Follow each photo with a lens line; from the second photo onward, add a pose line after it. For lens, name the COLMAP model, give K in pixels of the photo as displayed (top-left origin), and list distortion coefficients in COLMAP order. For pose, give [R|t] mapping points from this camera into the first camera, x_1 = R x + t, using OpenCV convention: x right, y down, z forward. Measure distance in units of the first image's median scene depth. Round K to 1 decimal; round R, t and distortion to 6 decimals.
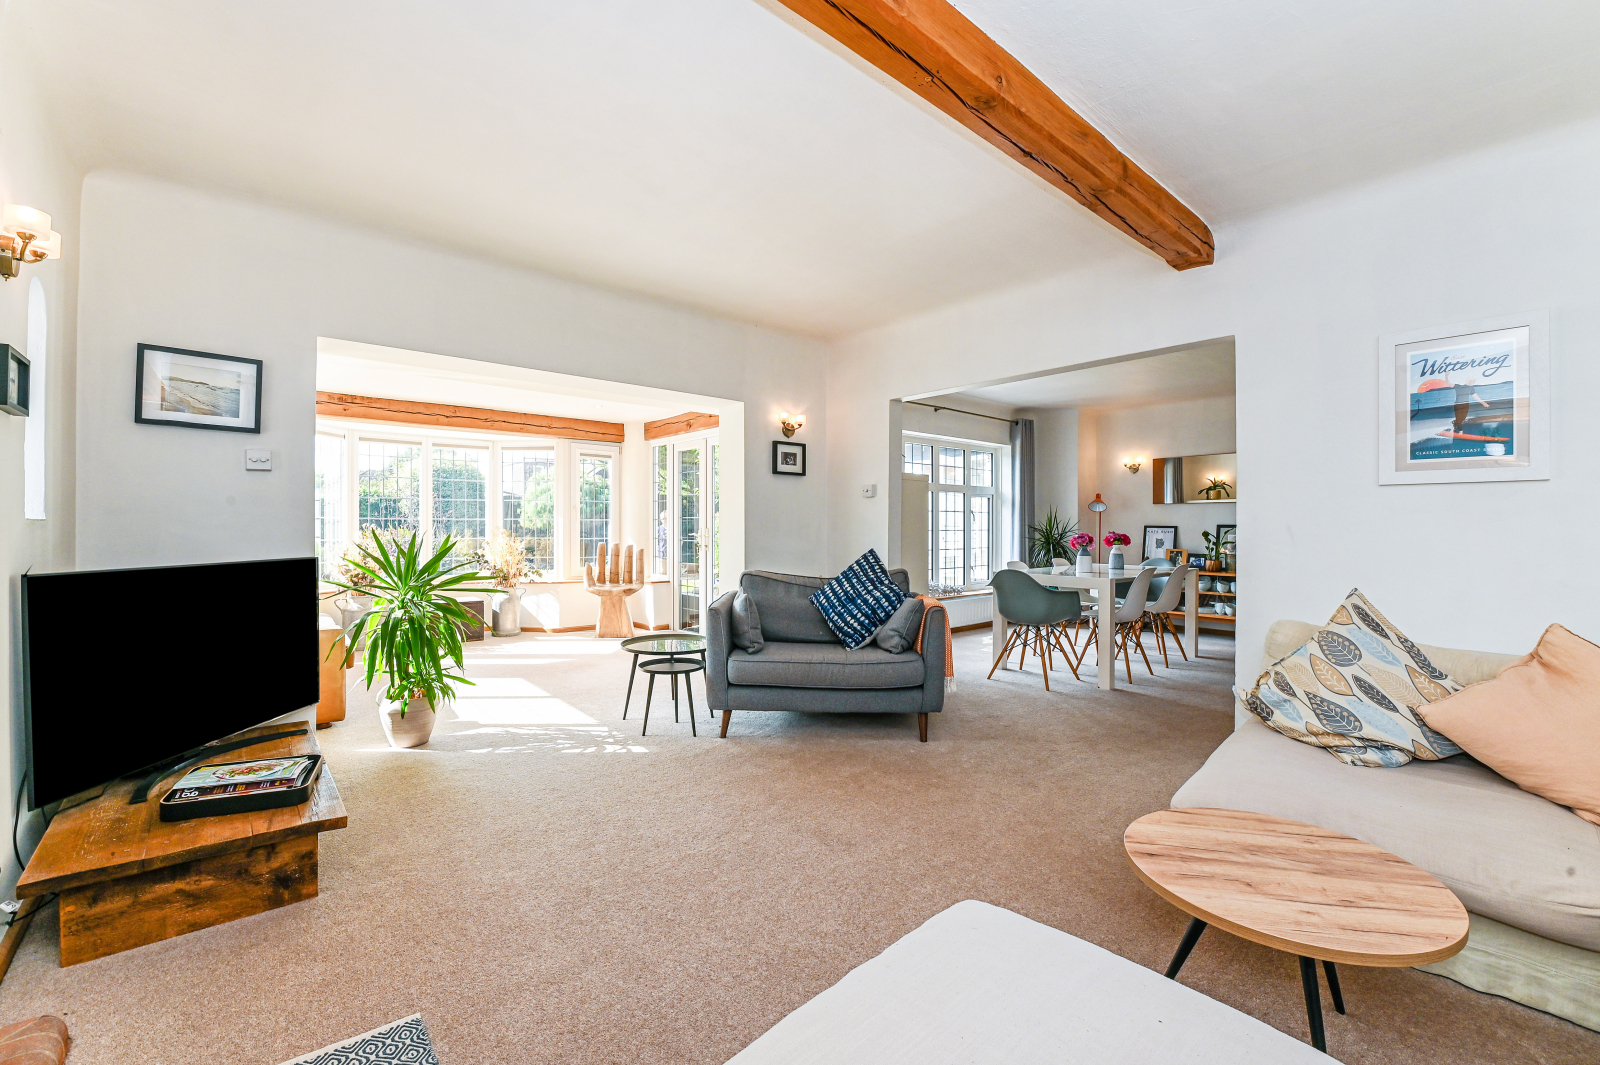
lens RADIAL K [[658.2, 0, 797.6], [0, 658.2, 528.0], [0, 0, 1]] dist [-0.023192, -0.000054]
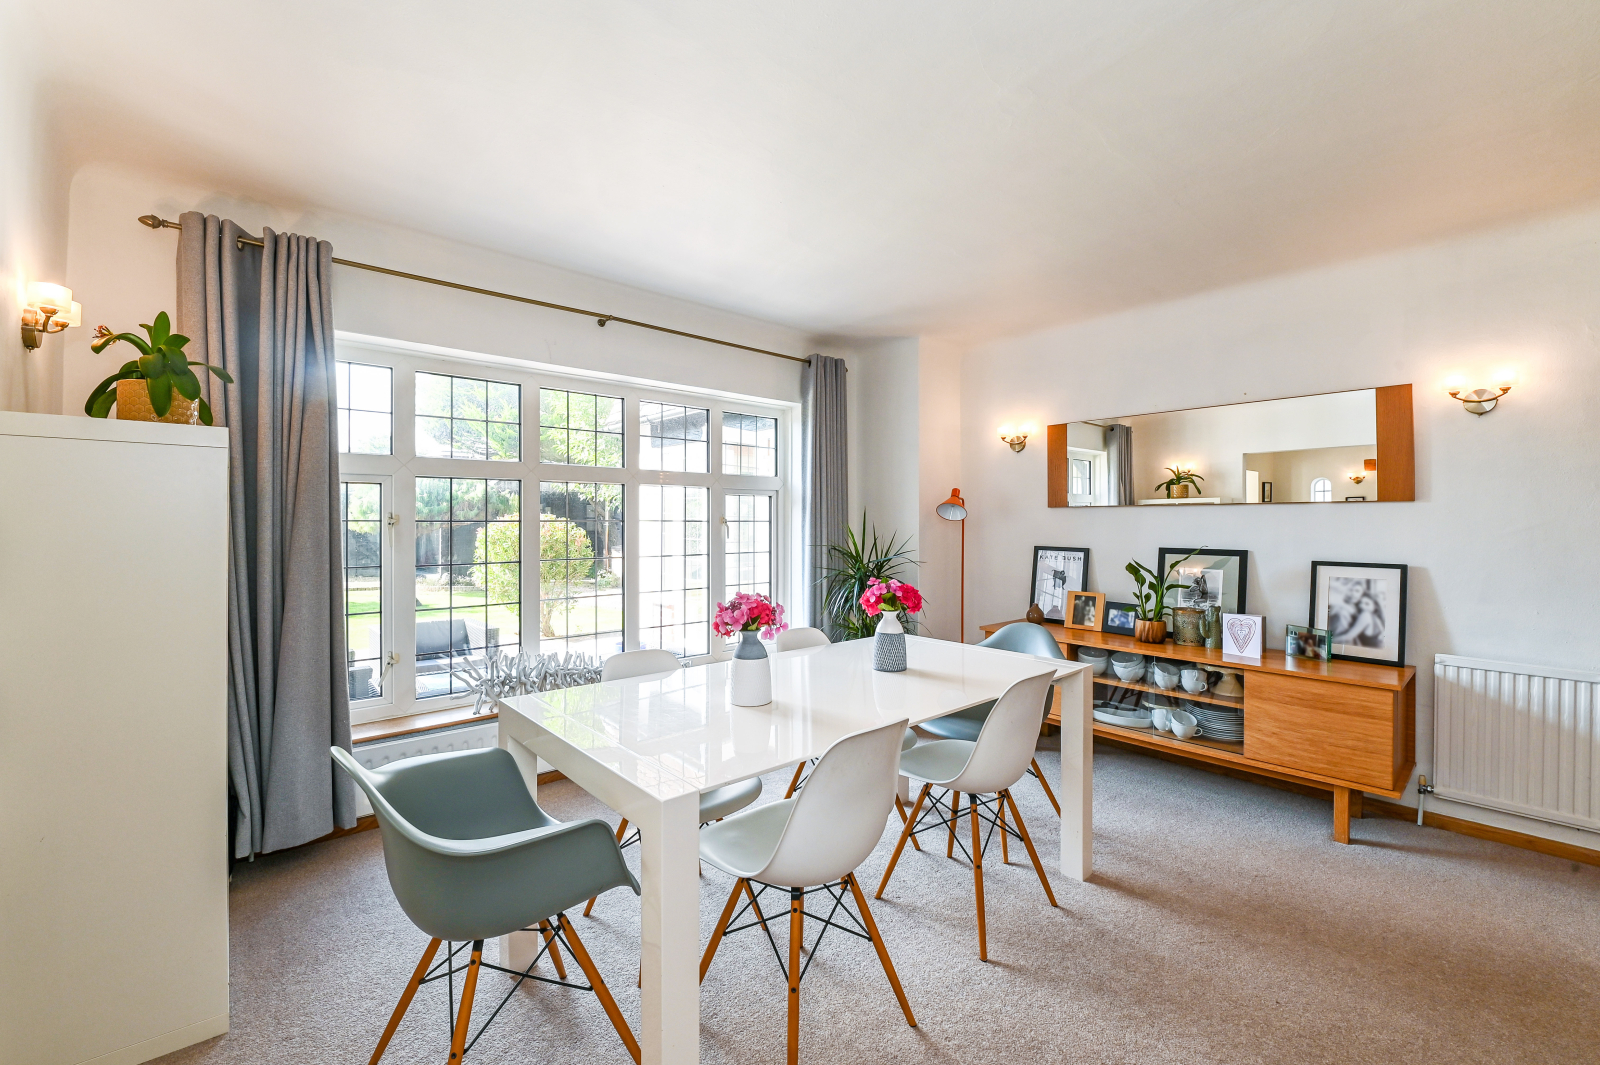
lens RADIAL K [[658.2, 0, 797.6], [0, 658.2, 528.0], [0, 0, 1]] dist [-0.023192, -0.000054]
pose [[0.999902, -0.002078, 0.013879, 0.326116], [0.002054, 0.999996, 0.001772, -0.020486], [-0.013883, -0.001744, 0.999902, 0.454093]]
